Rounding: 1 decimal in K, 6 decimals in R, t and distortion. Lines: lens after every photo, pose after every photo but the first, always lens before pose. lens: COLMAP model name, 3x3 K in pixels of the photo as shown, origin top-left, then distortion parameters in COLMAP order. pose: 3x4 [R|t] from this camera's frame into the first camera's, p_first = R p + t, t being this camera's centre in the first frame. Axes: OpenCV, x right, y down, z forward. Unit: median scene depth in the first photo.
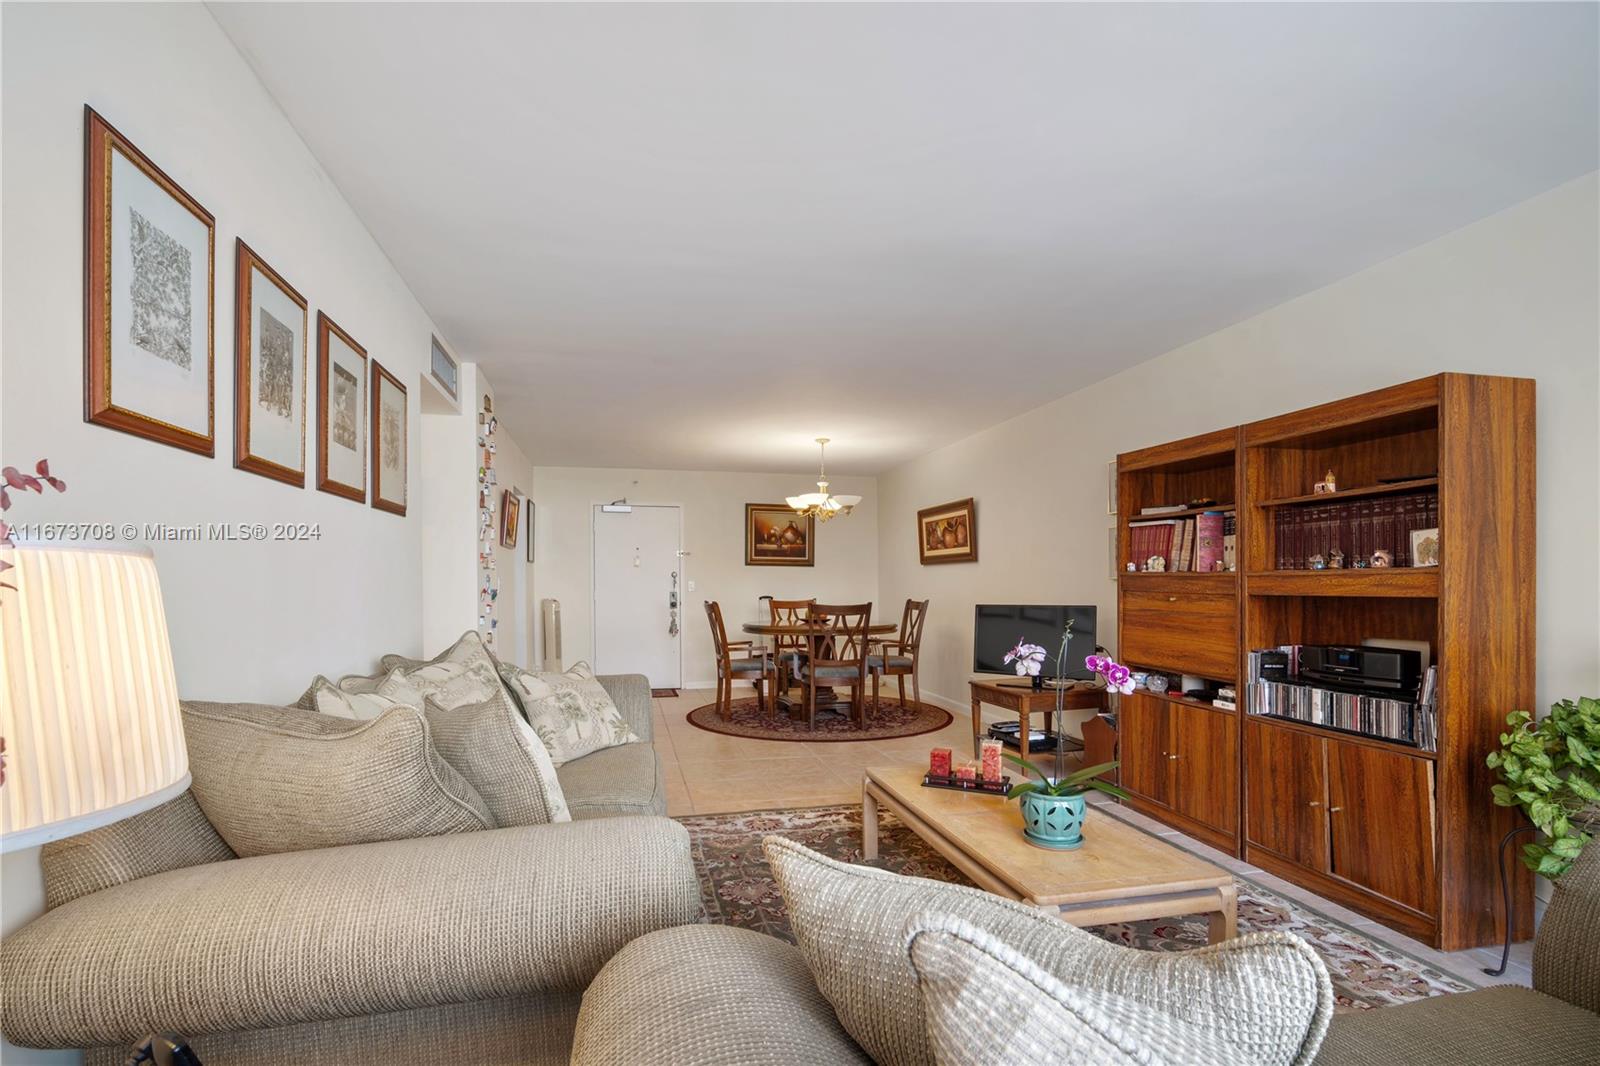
lens RADIAL K [[733.8, 0, 795.4], [0, 733.8, 579.0], [0, 0, 1]] dist [-0.002025, -0.000033]
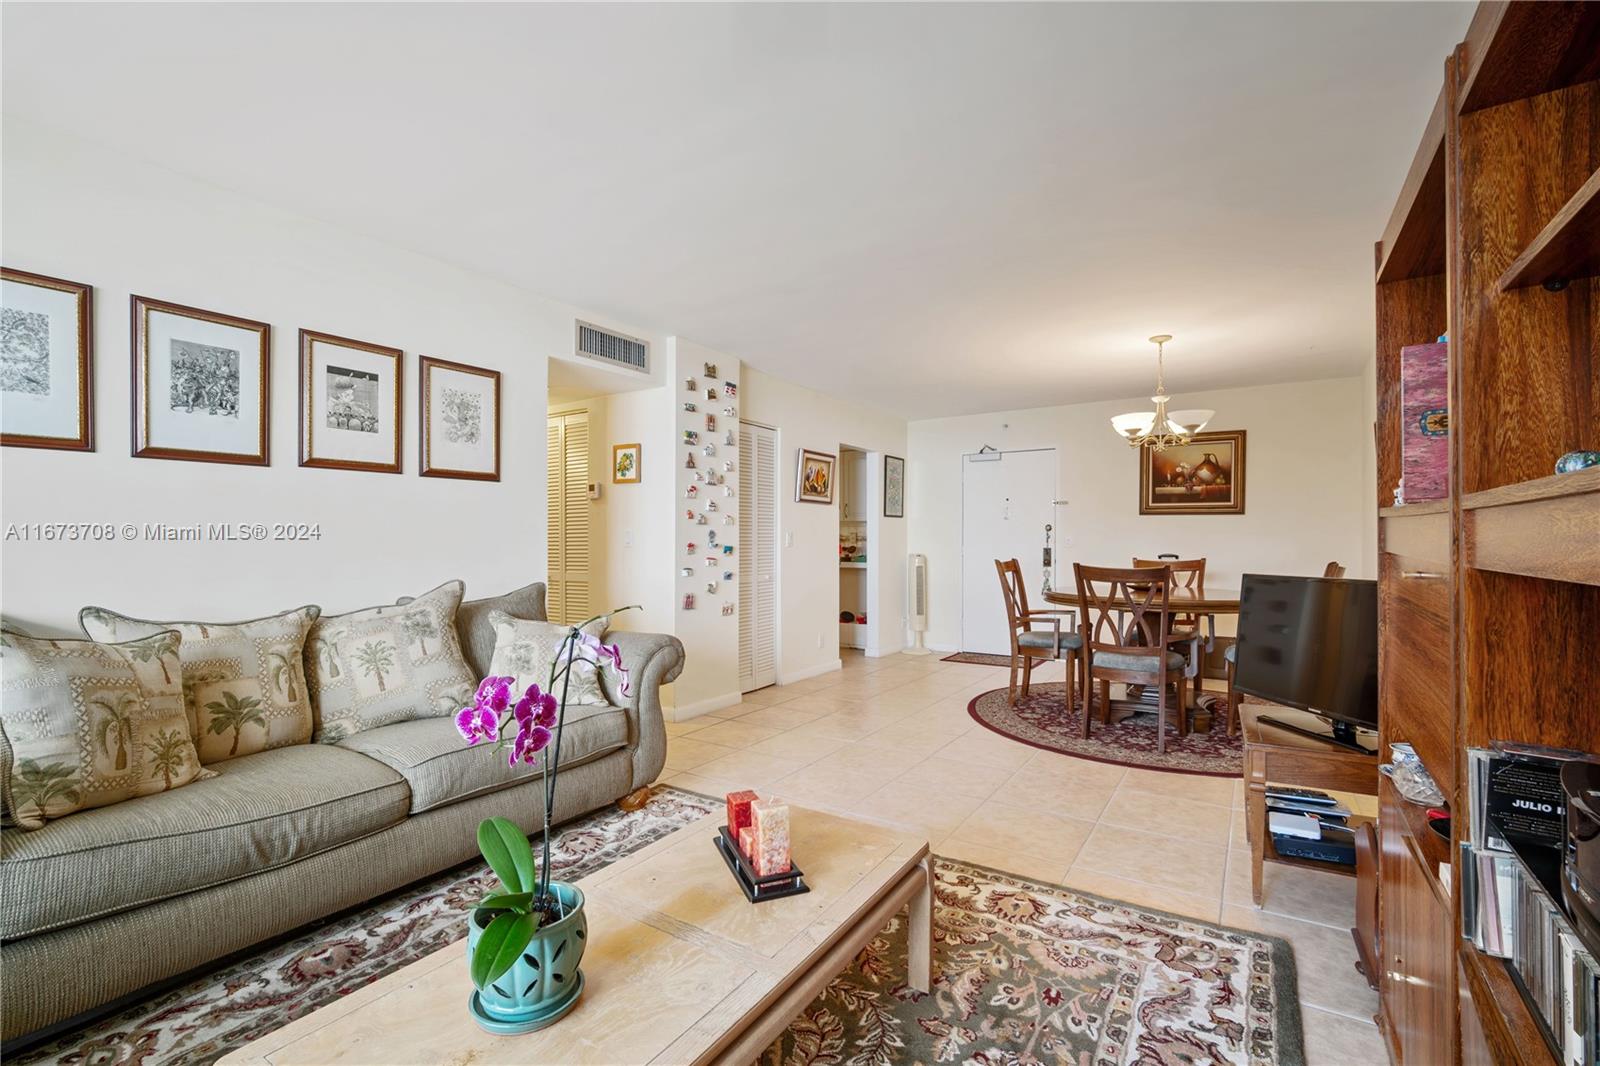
lens RADIAL K [[709.9, 0, 805.4], [0, 709.9, 541.7], [0, 0, 1]] dist [-0.011624, 0.000185]
pose [[0.688541, 0.001489, -0.725196, 0.539264], [0.006036, 0.999951, 0.007784, 0.004543], [0.725172, -0.009737, 0.688499, 0.483604]]
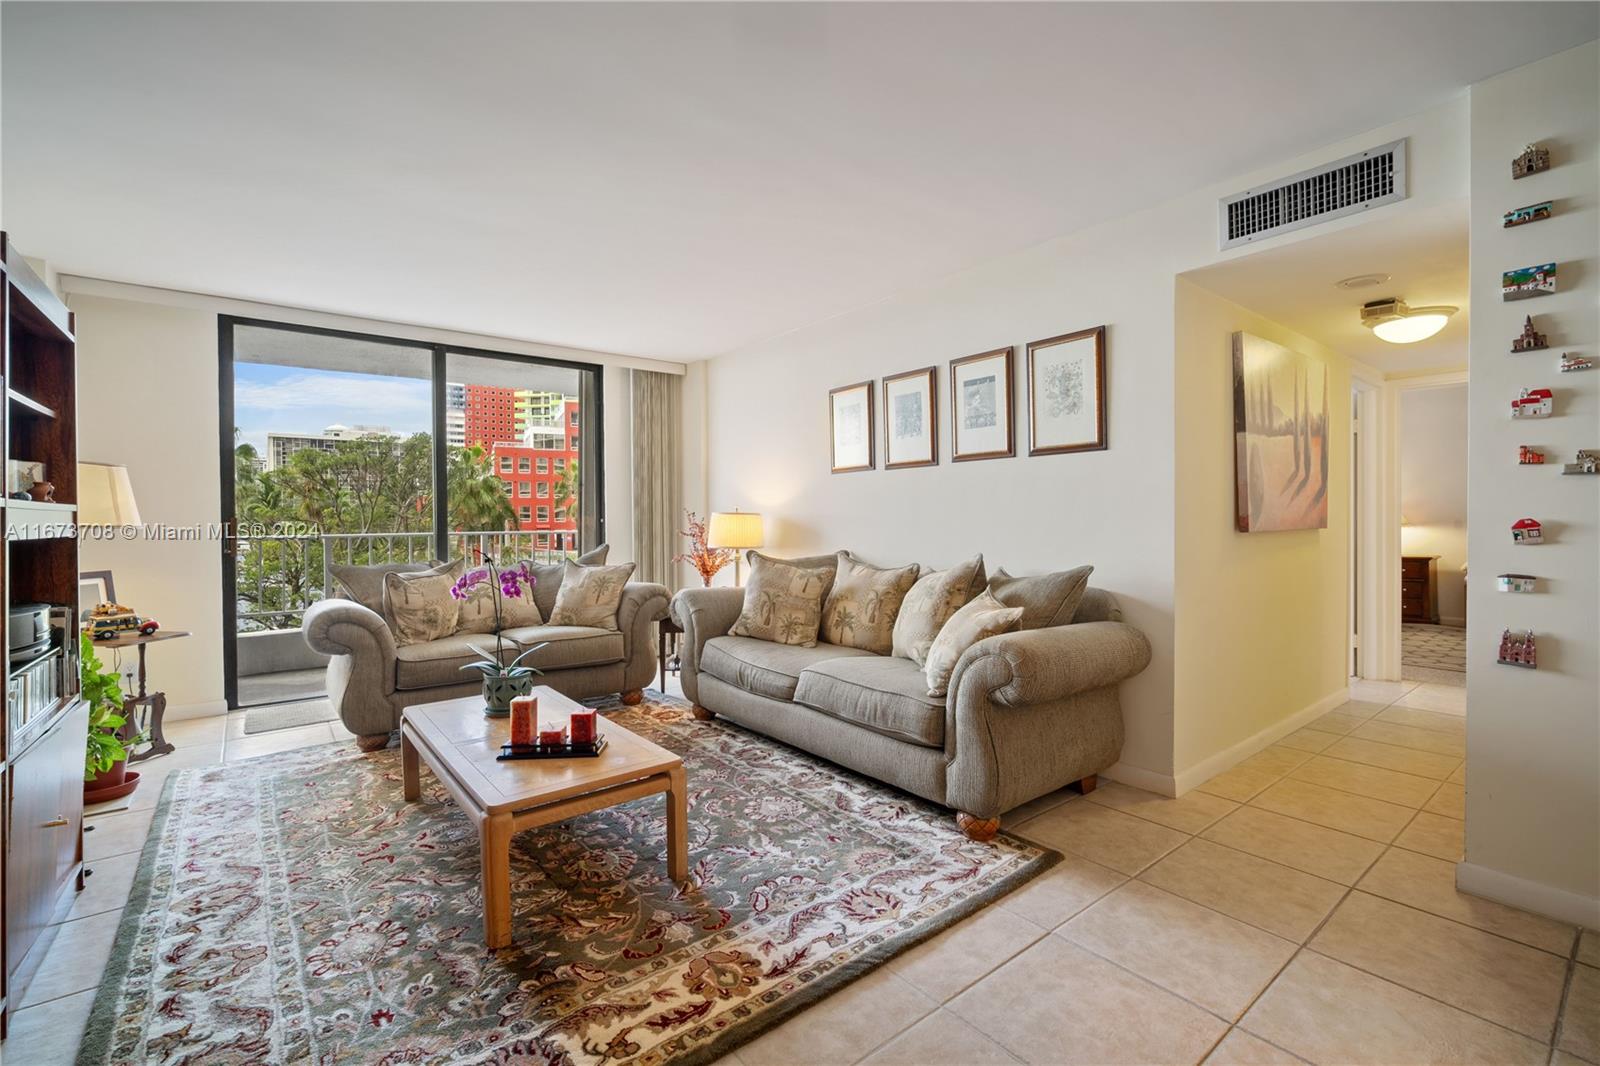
lens RADIAL K [[699.9, 0, 794.4], [0, 699.9, 524.9], [0, 0, 1]] dist [-0.005205, 0.000294]
pose [[-0.910675, 0.011109, -0.412975, 0.244088], [0.010591, 0.999938, 0.003544, 0.011465], [0.412988, -0.001147, -0.910736, 1.452559]]
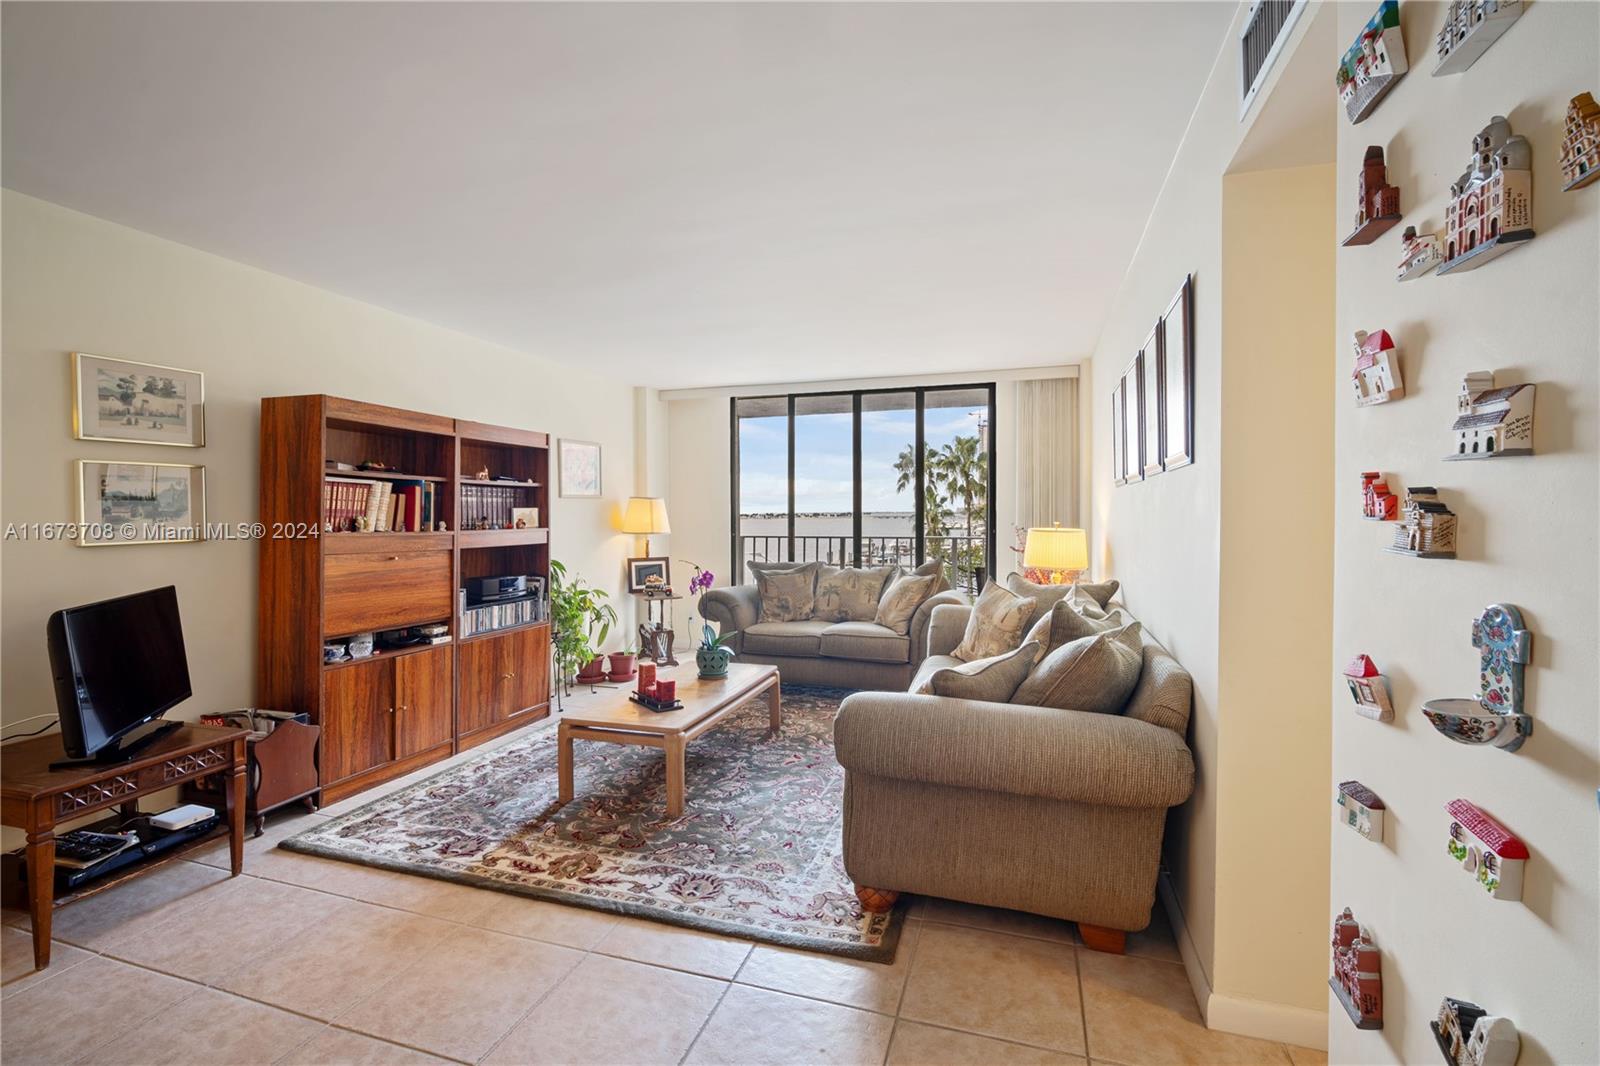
lens RADIAL K [[699.9, 0, 794.4], [0, 699.9, 524.9], [0, 0, 1]] dist [-0.005205, 0.000294]
pose [[-0.852497, -0.004516, 0.522712, -0.463469], [0.000524, 0.999955, 0.009494, -0.027998], [-0.522731, 0.008367, -0.852456, 1.475292]]
